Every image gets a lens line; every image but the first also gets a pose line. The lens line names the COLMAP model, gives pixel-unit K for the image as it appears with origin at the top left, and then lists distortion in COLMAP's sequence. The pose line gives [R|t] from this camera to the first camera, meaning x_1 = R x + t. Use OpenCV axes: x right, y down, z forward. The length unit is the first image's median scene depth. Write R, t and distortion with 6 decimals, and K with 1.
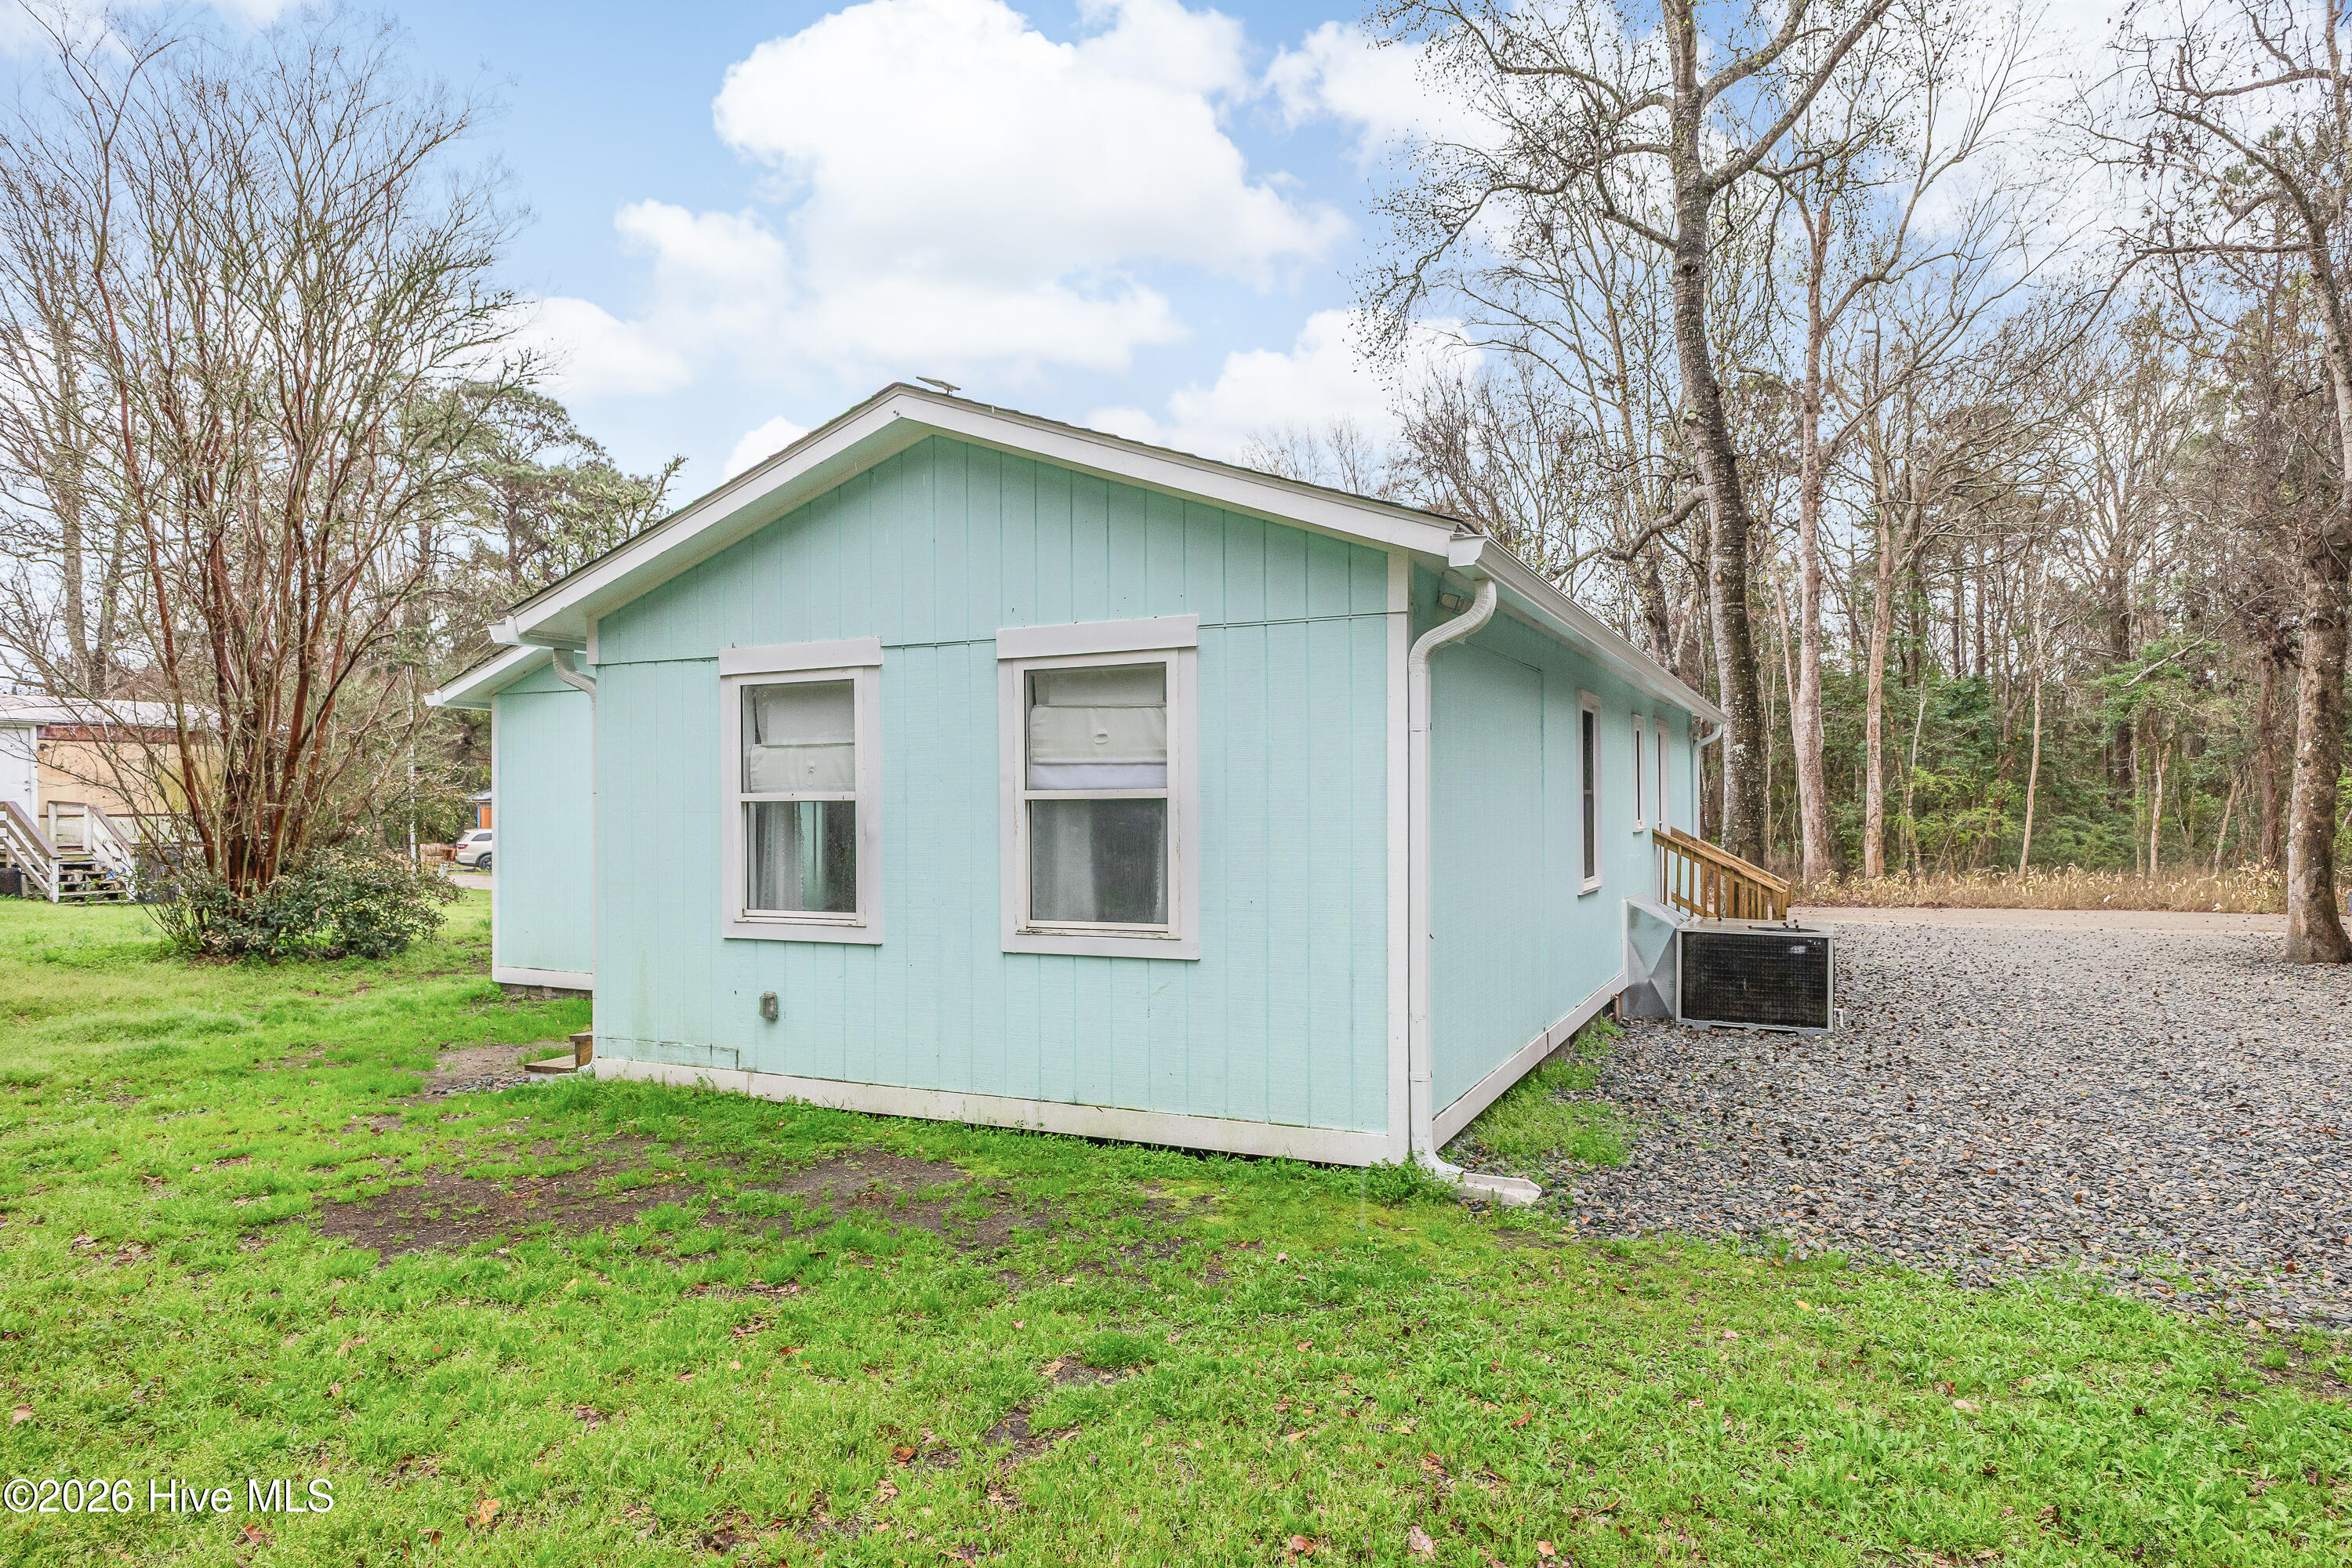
lens RADIAL K [[1312.6, 0, 1166.0], [0, 1312.6, 793.0], [0, 0, 1]] dist [-0.008291, -0.004823]
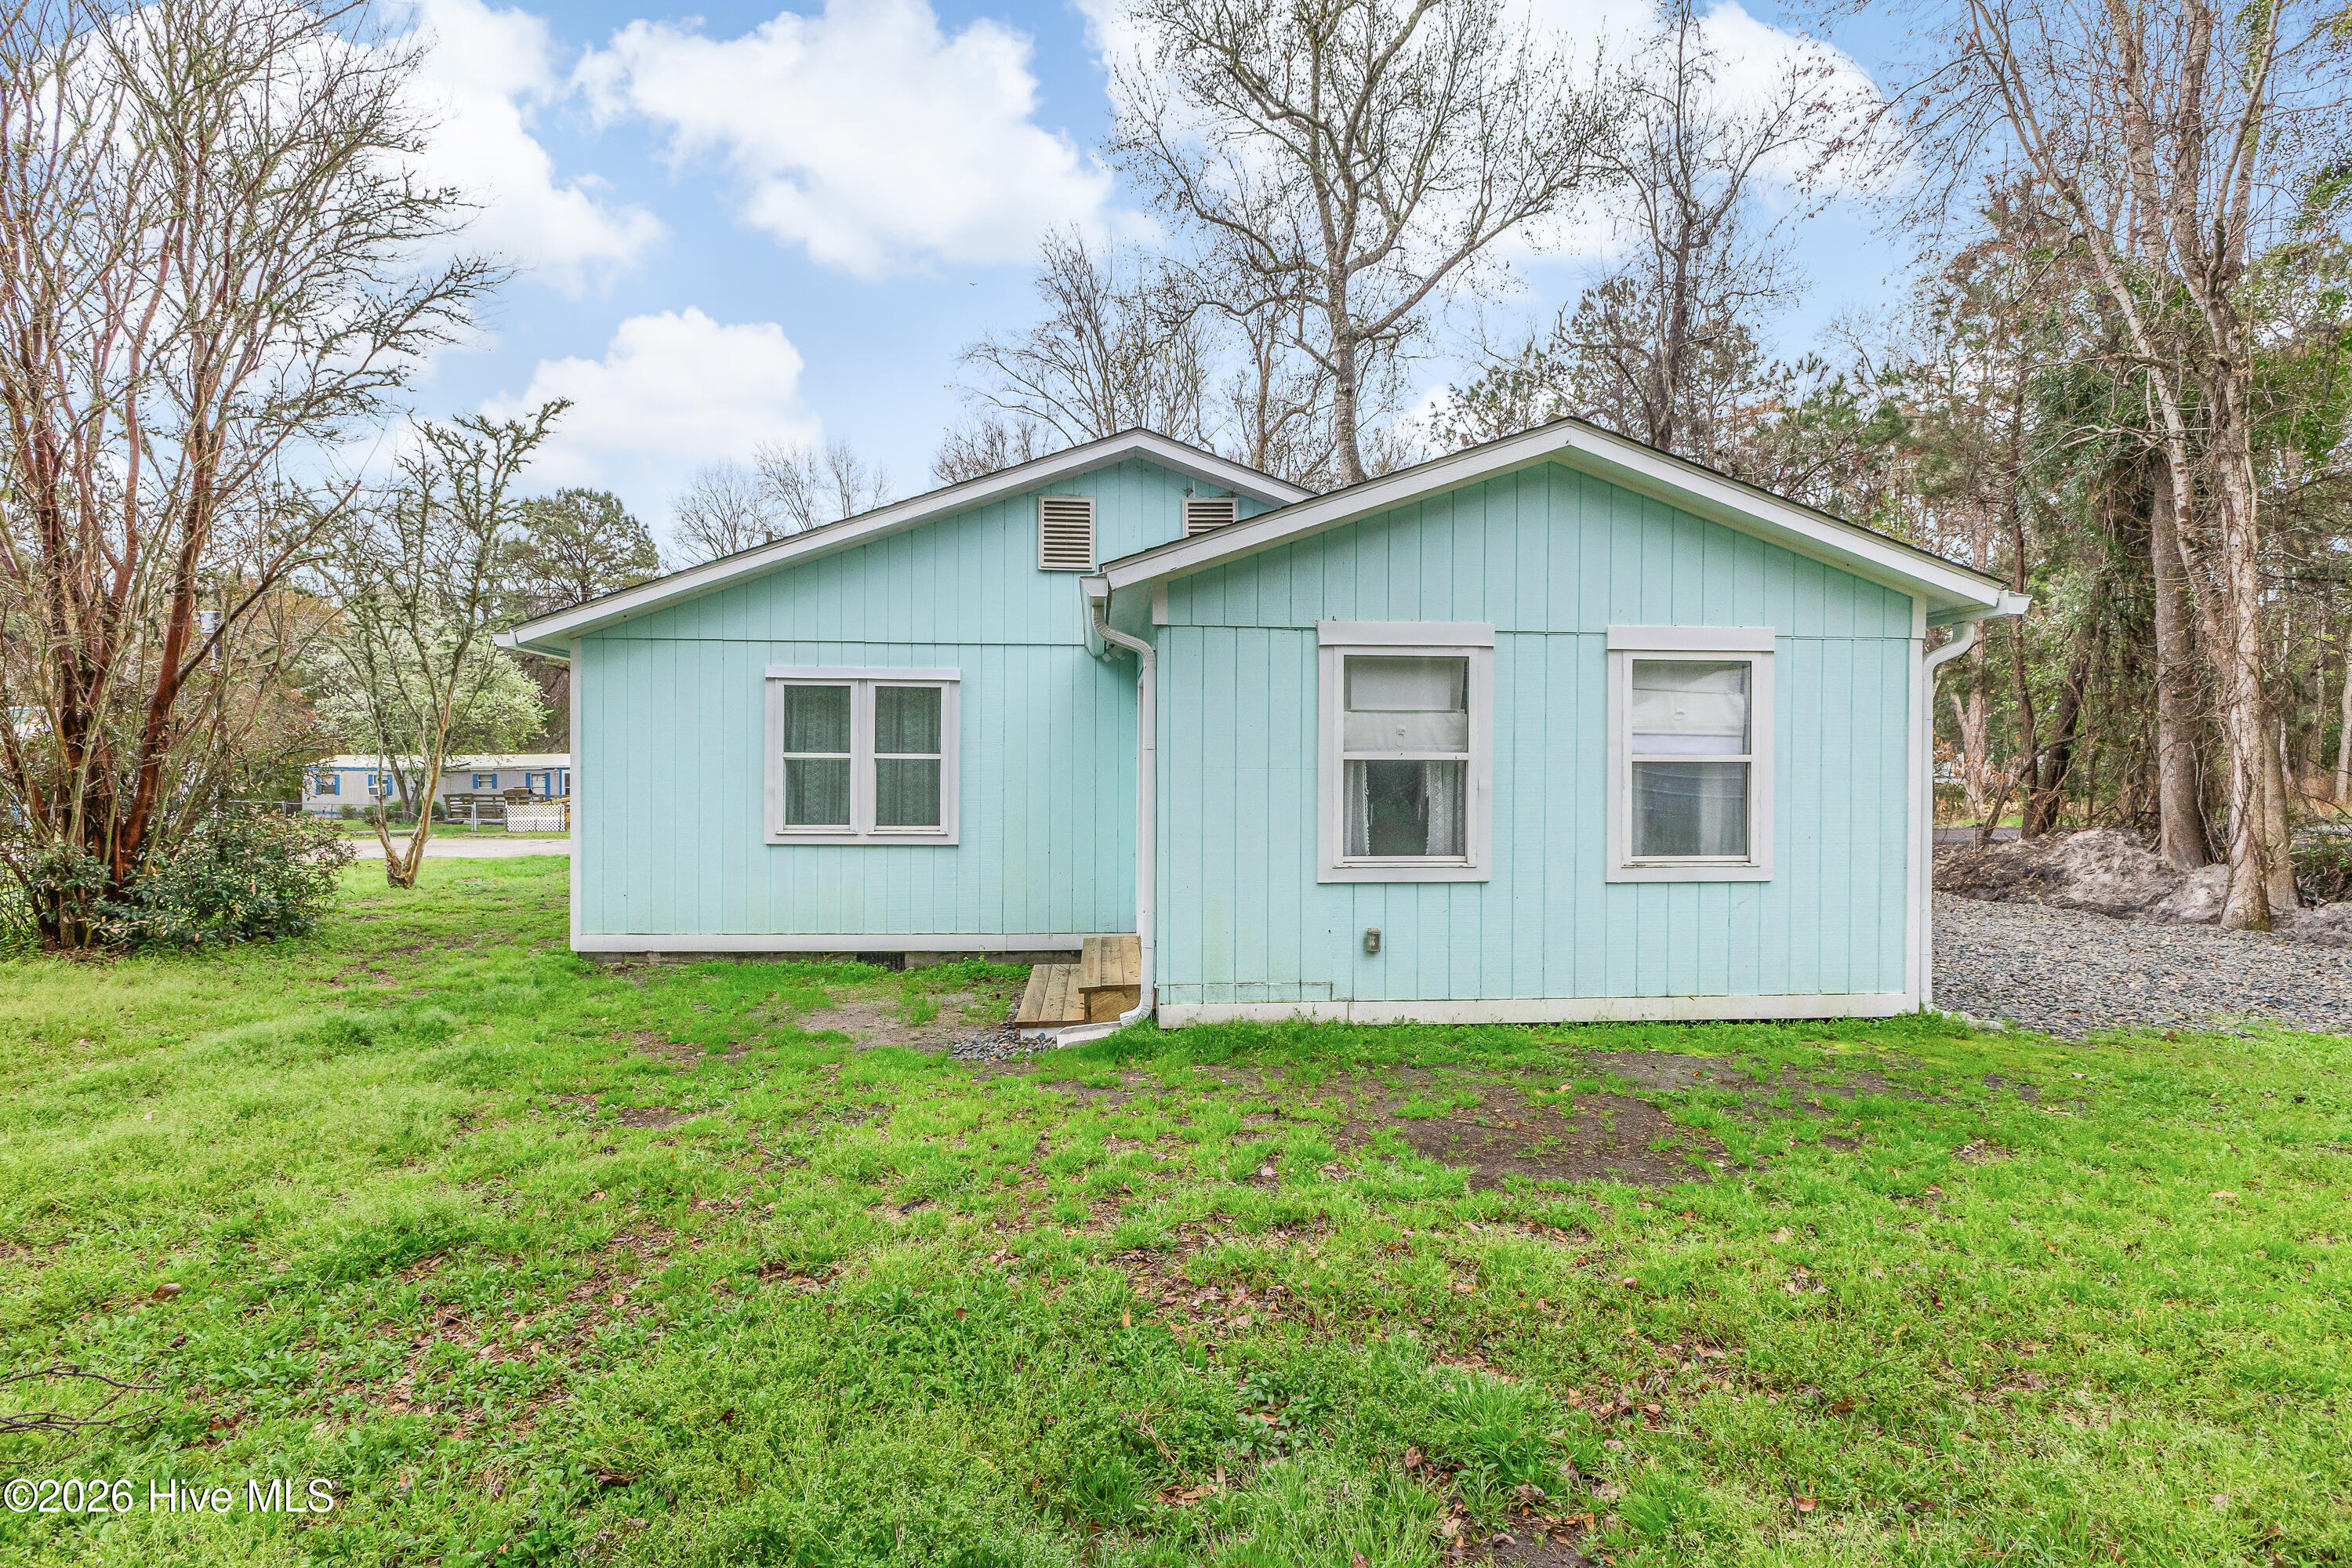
lens RADIAL K [[1036.2, 0, 1136.8], [0, 1036.2, 772.8], [0, 0, 1]] dist [-0.008450, -0.000256]
pose [[0.879515, 0.007705, 0.475809, -0.908985], [-0.014238, 0.999847, 0.010126, 0.011363], [-0.475659, -0.015680, 0.879490, 0.316743]]
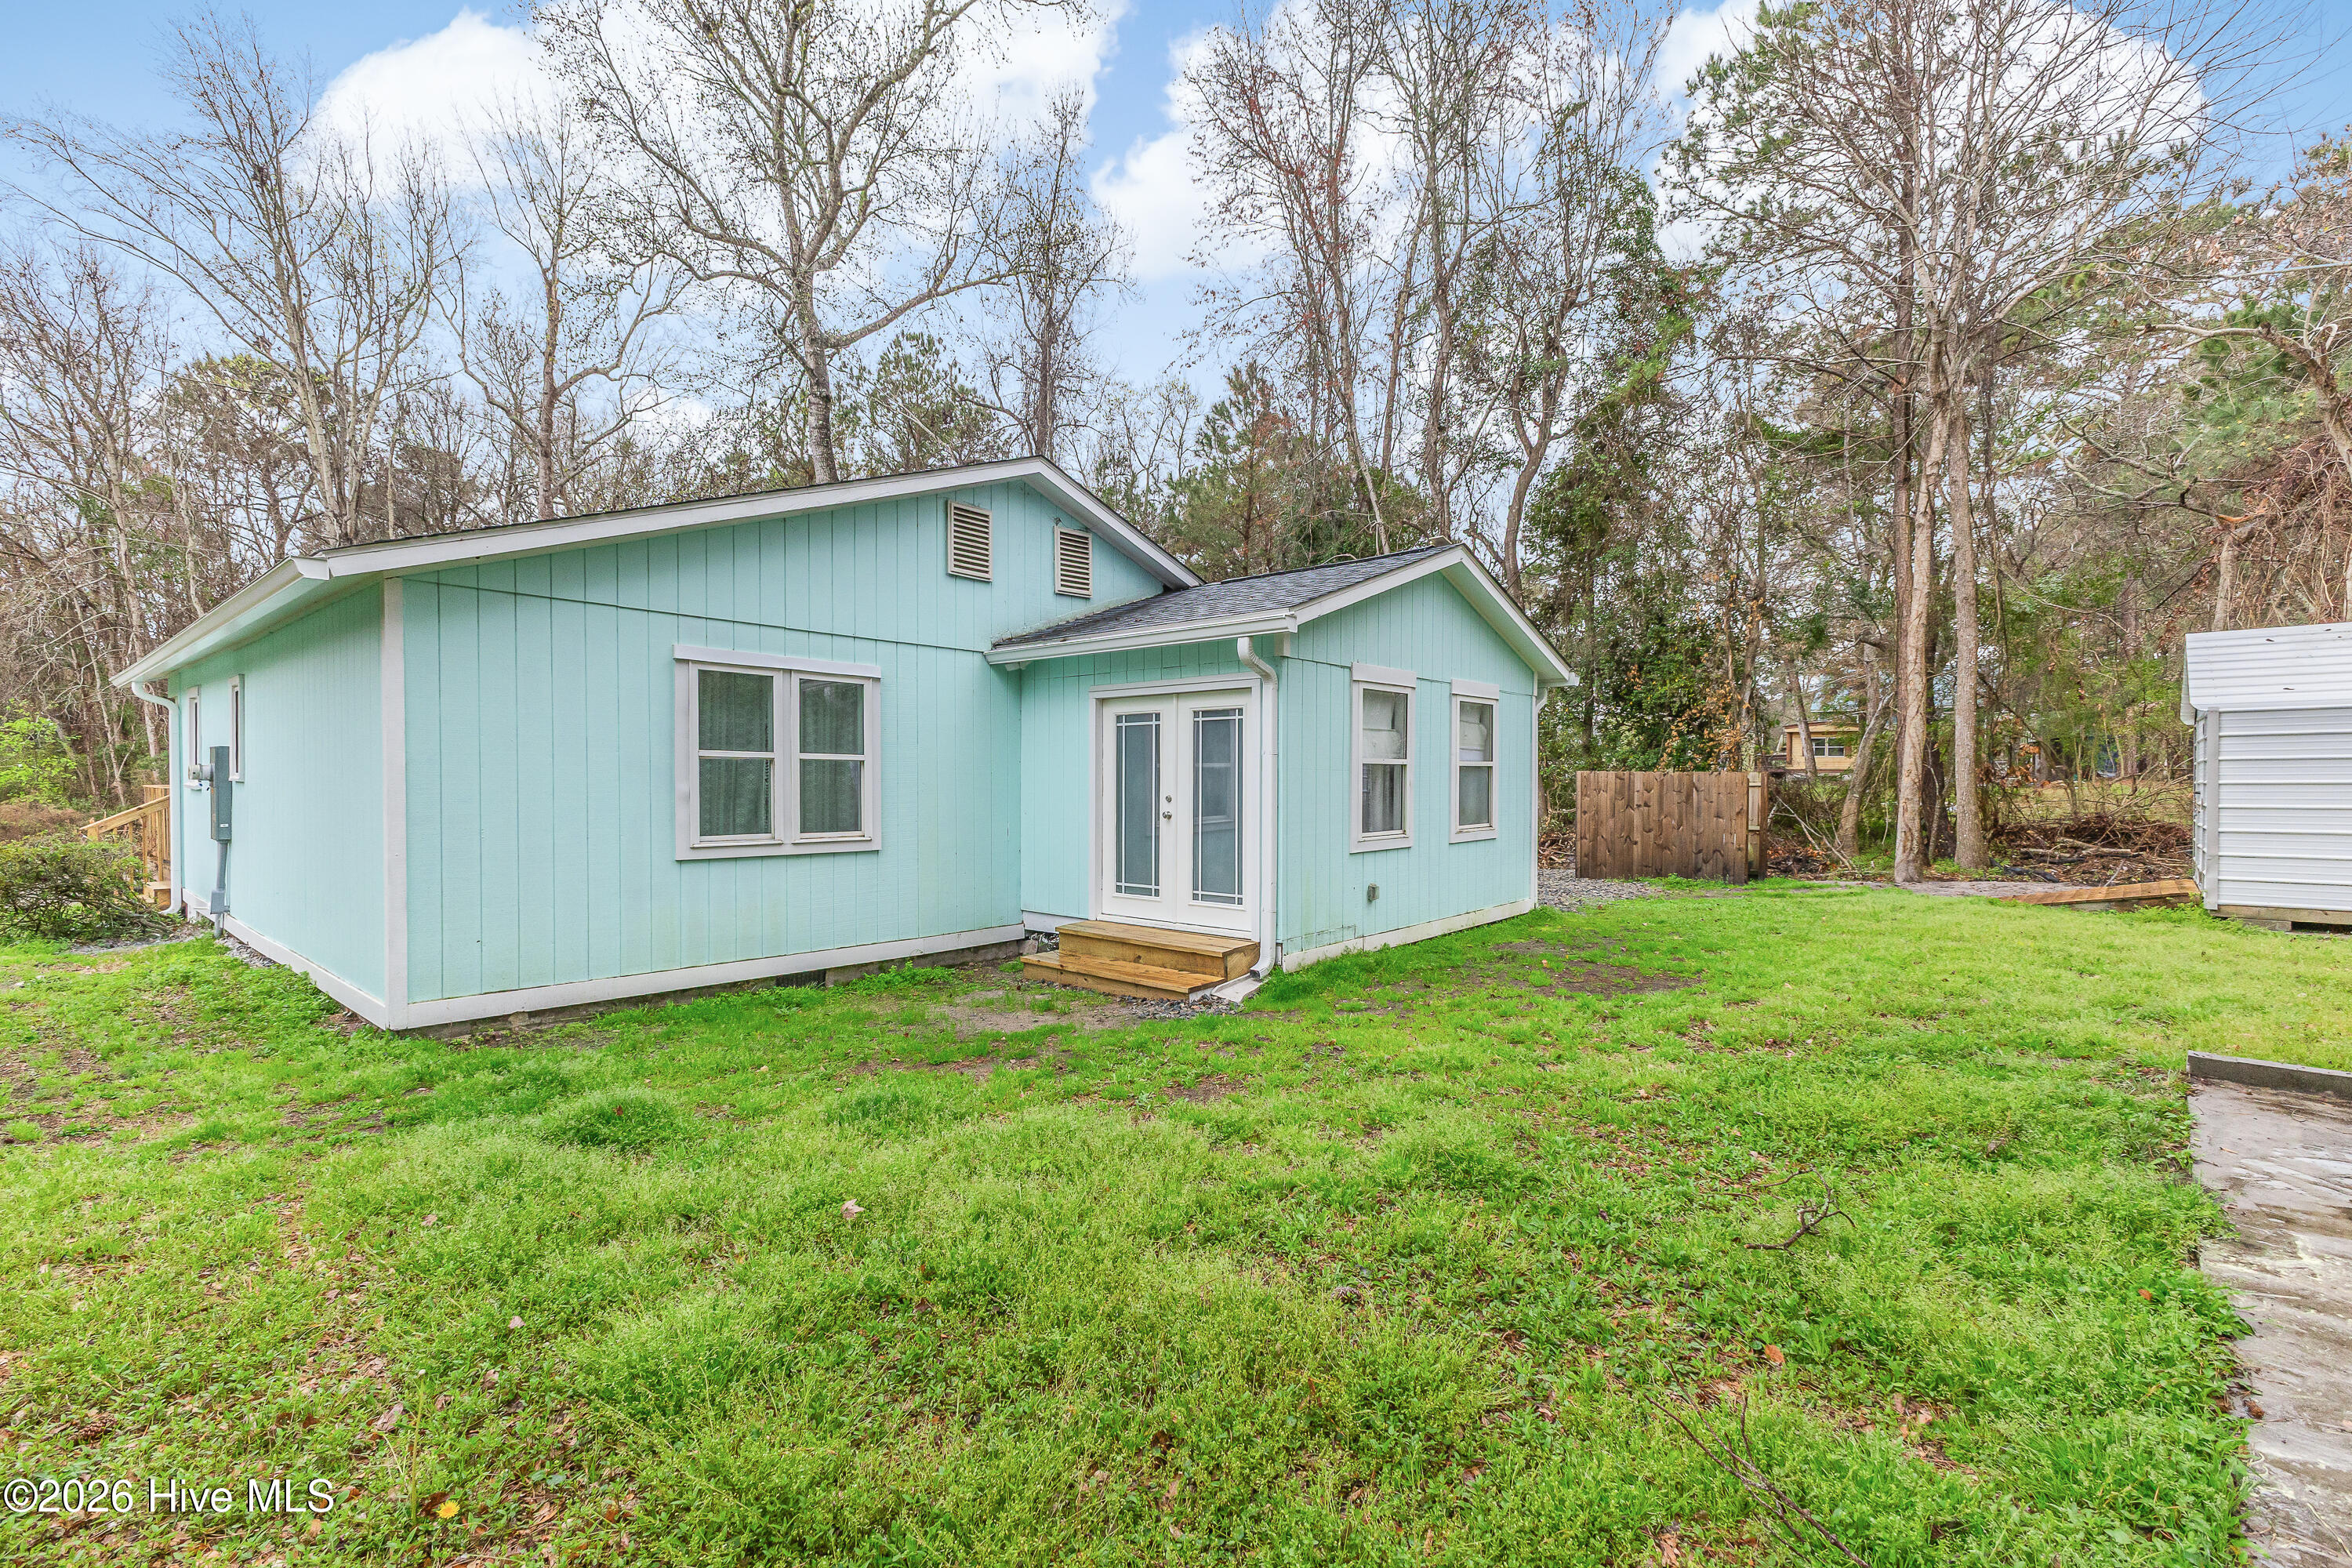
lens RADIAL K [[1020.3, 0, 1170.8], [0, 1020.3, 788.2], [0, 0, 1]] dist [-0.002364, -0.001919]
pose [[0.292761, -0.004998, 0.956173, -1.562876], [-0.014463, 0.999849, 0.009655, 0.027278], [-0.956076, -0.016656, 0.292644, 0.876646]]
